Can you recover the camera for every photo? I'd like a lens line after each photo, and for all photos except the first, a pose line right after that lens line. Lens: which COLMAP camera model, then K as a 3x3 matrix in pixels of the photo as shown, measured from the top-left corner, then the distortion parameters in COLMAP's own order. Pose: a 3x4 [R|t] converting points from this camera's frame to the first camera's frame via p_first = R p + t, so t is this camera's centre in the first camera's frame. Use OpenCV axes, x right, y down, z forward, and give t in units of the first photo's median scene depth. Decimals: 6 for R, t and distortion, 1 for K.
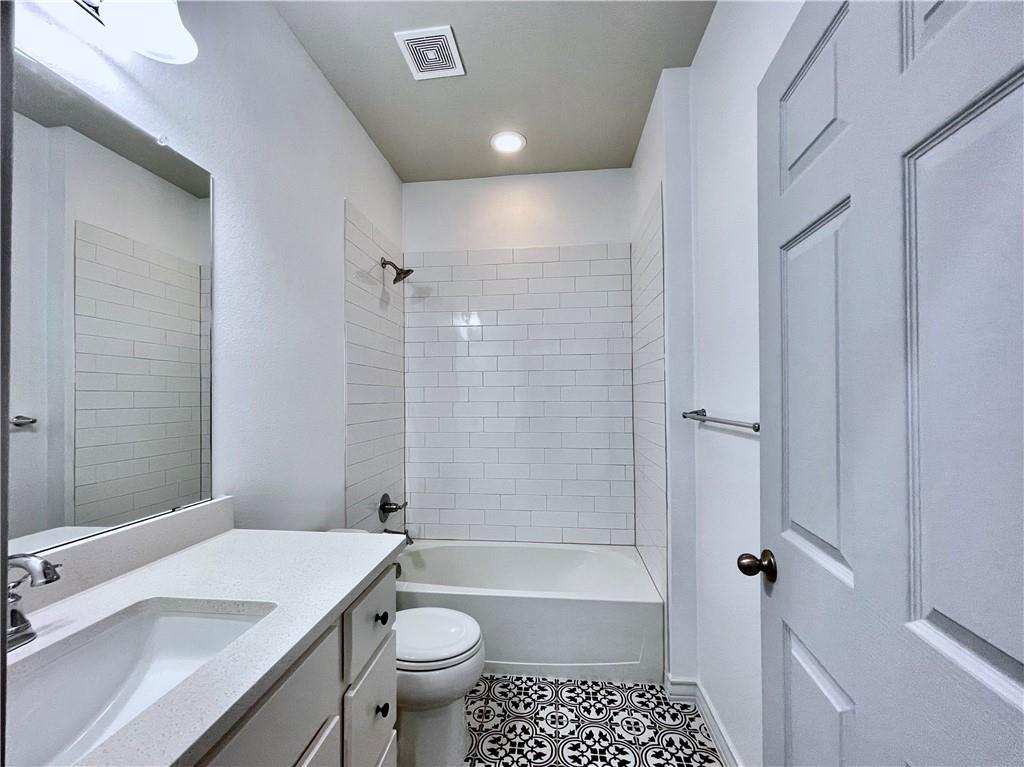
lens RADIAL K [[403.9, 0, 511.0], [0, 403.9, 390.5], [0, 0, 1]] dist [-0.010726, 0.005896]
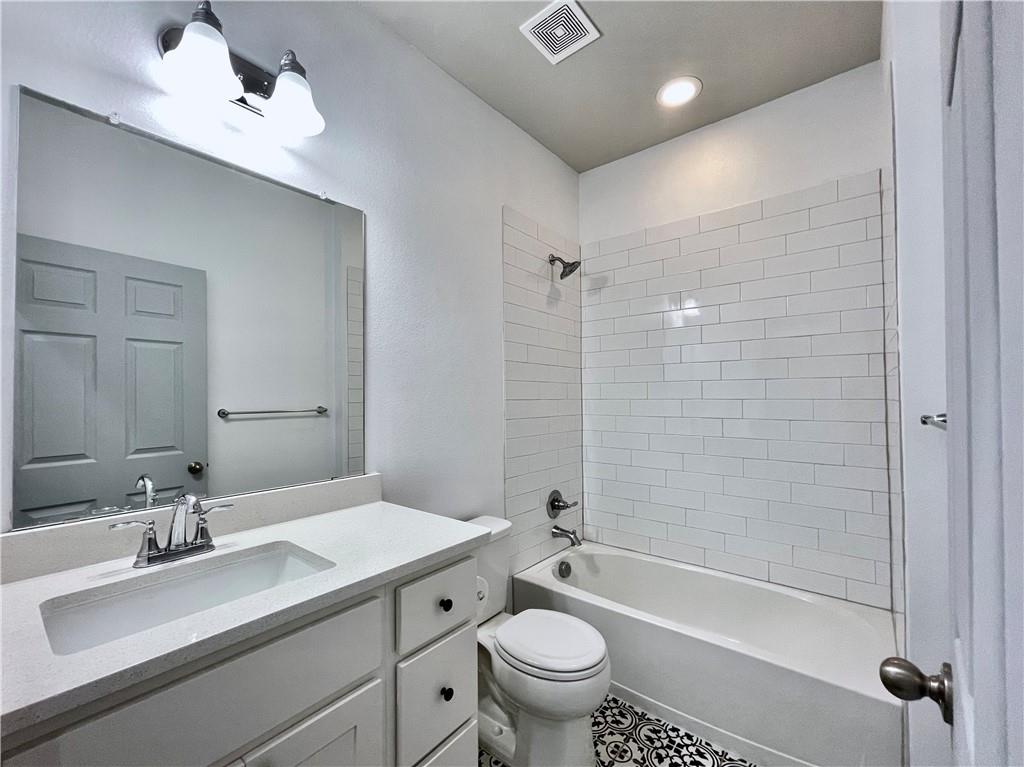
lens RADIAL K [[416.2, 0, 512.5], [0, 416.2, 389.6], [0, 0, 1]] dist [-0.000760, 0.000094]
pose [[0.848462, -0.006485, -0.529216, 0.185203], [0.007583, 0.999971, -0.000097, 0.007403], [0.529201, -0.003931, 0.848487, 0.087326]]
